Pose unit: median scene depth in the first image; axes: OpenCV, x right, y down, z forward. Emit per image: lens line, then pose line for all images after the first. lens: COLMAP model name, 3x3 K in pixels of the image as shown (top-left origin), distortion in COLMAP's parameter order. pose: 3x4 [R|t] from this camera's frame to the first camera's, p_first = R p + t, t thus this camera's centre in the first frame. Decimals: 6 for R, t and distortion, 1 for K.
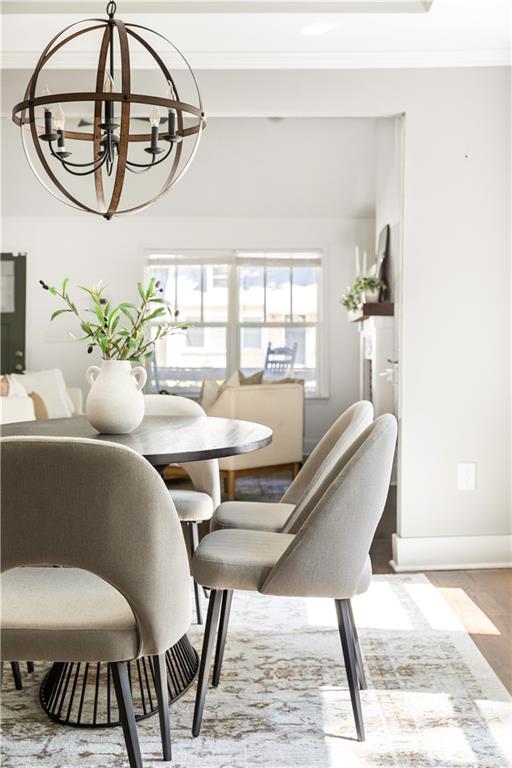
lens RADIAL K [[1072.3, 0, 255.9], [0, 1072.3, 379.3], [0, 0, 1]] dist [-0.139964, 0.000000]
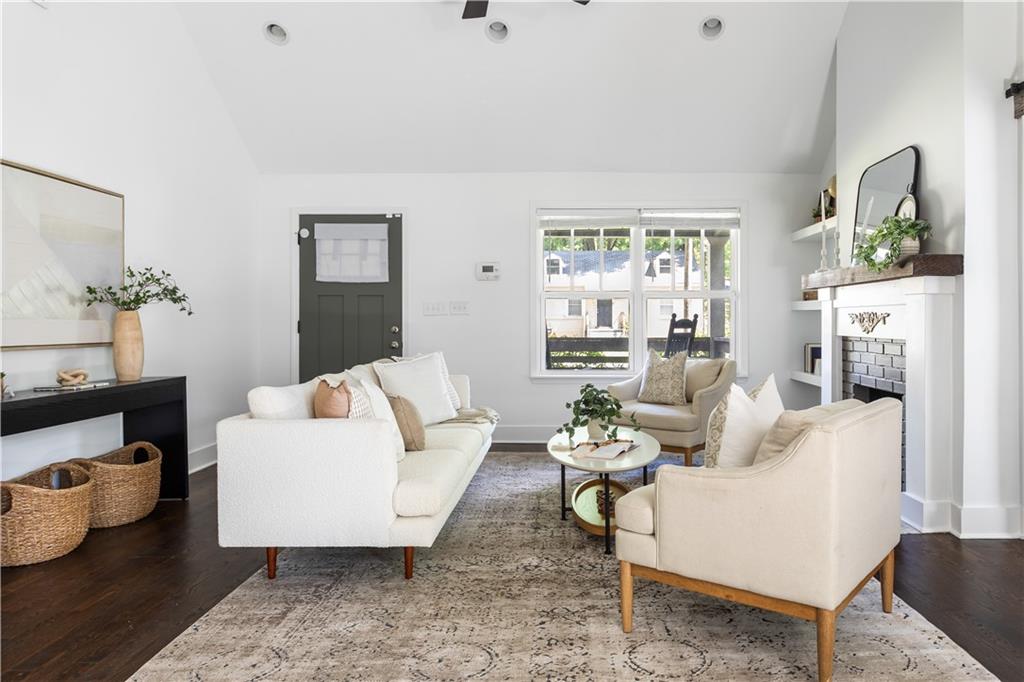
lens RADIAL K [[658.8, 0, 558.5], [0, 658.8, 328.1], [0, 0, 1]] dist [-0.010750, -0.000988]
pose [[0.999947, -0.007887, -0.006606, -0.084024], [0.007842, 0.999946, -0.006822, -0.020017], [0.006659, 0.006770, 0.999955, 0.459592]]
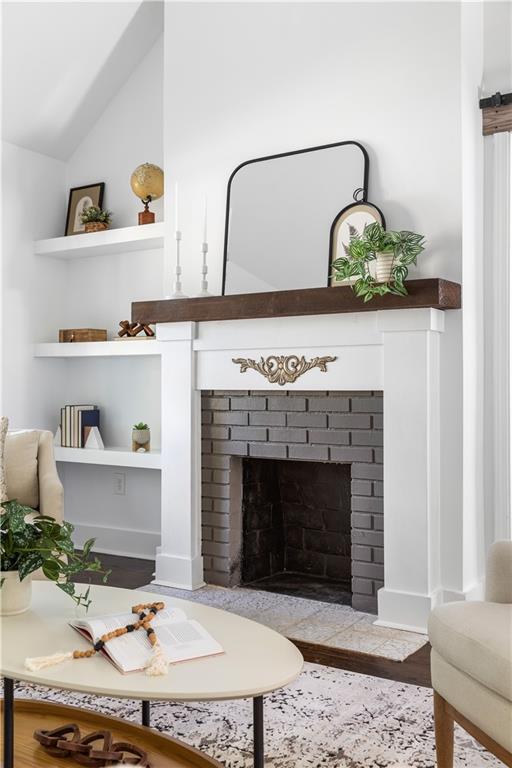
lens RADIAL K [[805.1, 0, 257.3], [0, 805.1, 381.3], [0, 0, 1]] dist [0.012770, 0.000000]
pose [[0.556212, -0.009841, 0.830983, -0.195920], [0.024192, 0.999698, -0.004354, -0.018322], [-0.830689, 0.022525, 0.556282, 0.655591]]
